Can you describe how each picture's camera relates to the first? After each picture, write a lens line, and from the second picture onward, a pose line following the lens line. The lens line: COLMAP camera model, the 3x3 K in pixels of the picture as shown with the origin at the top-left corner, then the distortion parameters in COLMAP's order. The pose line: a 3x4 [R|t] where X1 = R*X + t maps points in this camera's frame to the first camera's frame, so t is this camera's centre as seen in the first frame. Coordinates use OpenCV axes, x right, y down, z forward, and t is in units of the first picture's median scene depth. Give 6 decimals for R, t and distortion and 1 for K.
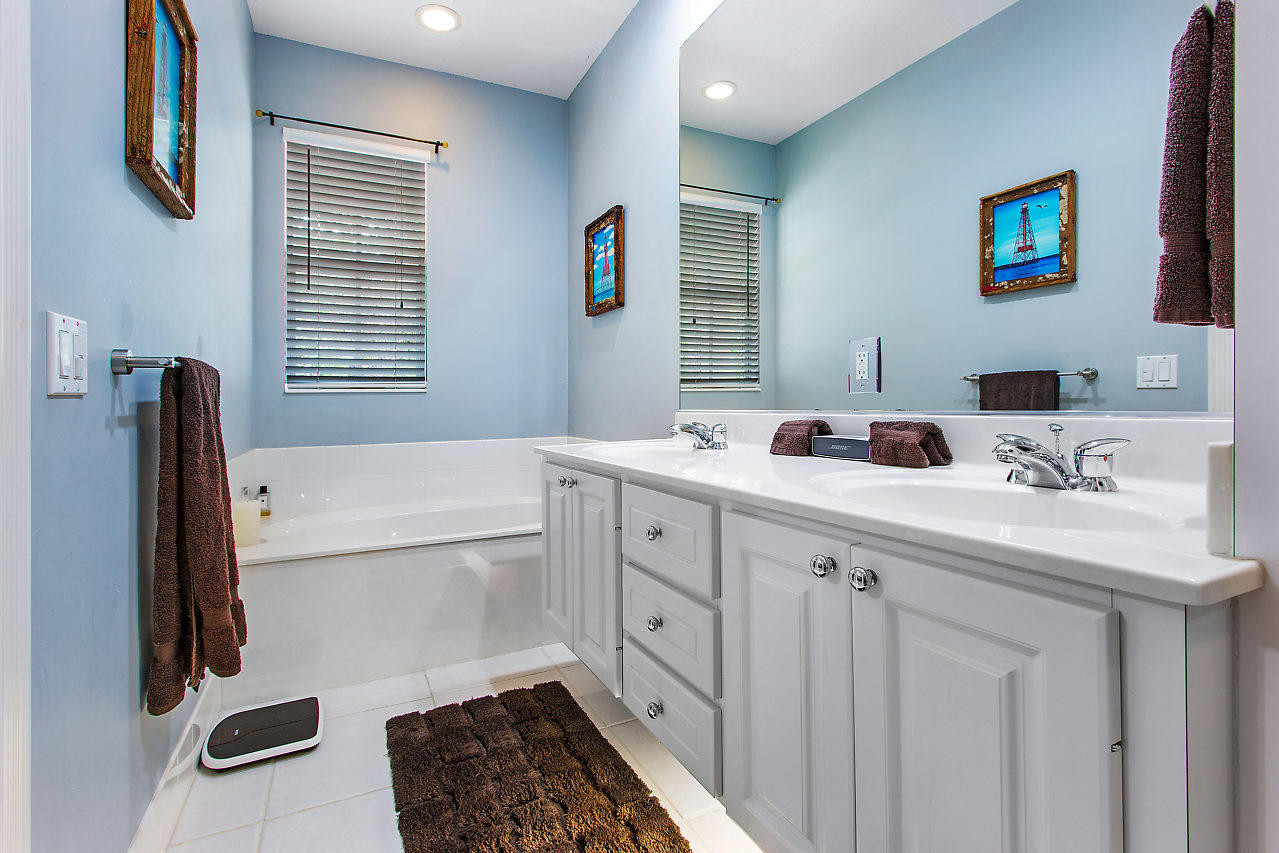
lens RADIAL K [[606.7, 0, 645.6], [0, 606.7, 396.0], [0, 0, 1]] dist [0.006249, -0.001250]
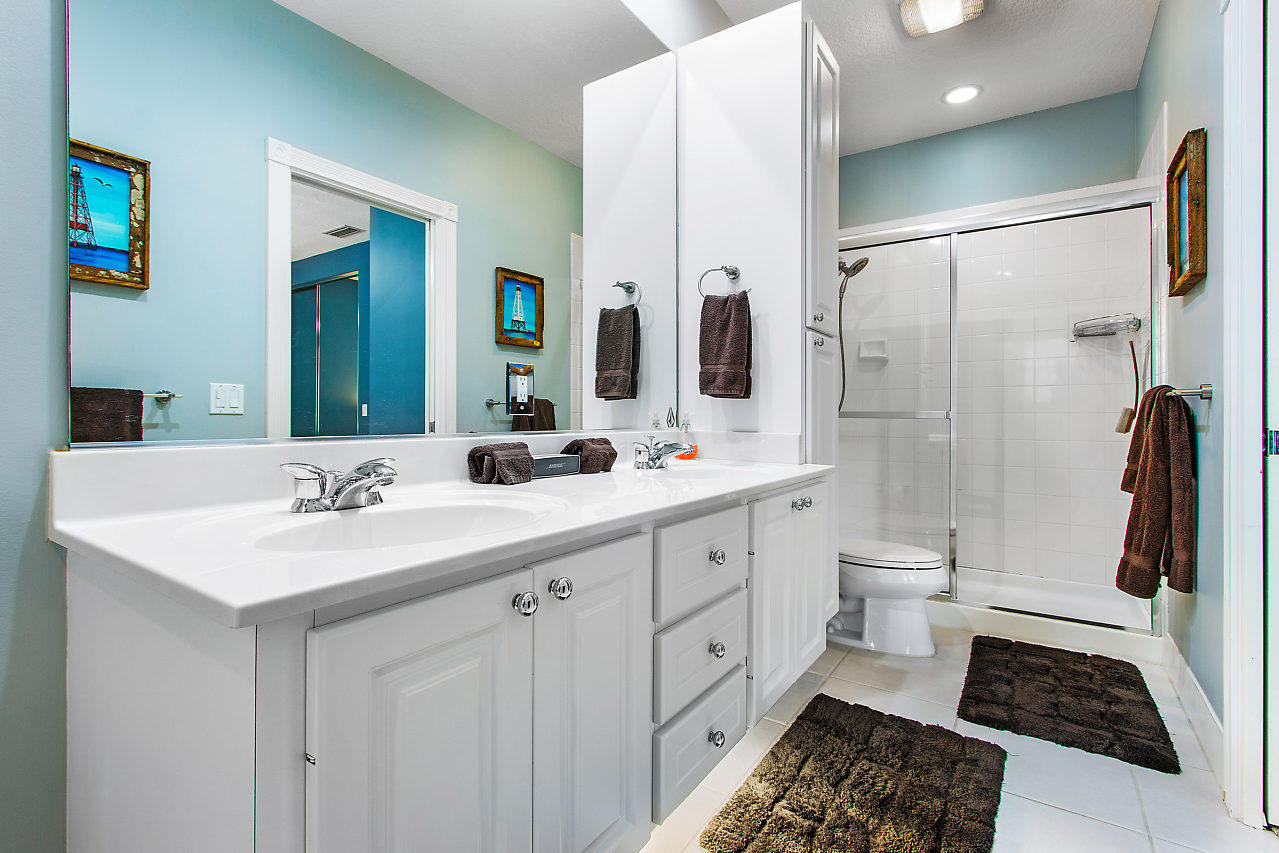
lens RADIAL K [[606.7, 0, 642.1], [0, 606.7, 417.7], [0, 0, 1]] dist [0.006249, -0.001250]
pose [[-0.491525, 0.008120, 0.870826, -0.399381], [-0.002225, 0.999942, -0.010580, 0.002829], [-0.870861, -0.007138, -0.491478, 0.802035]]
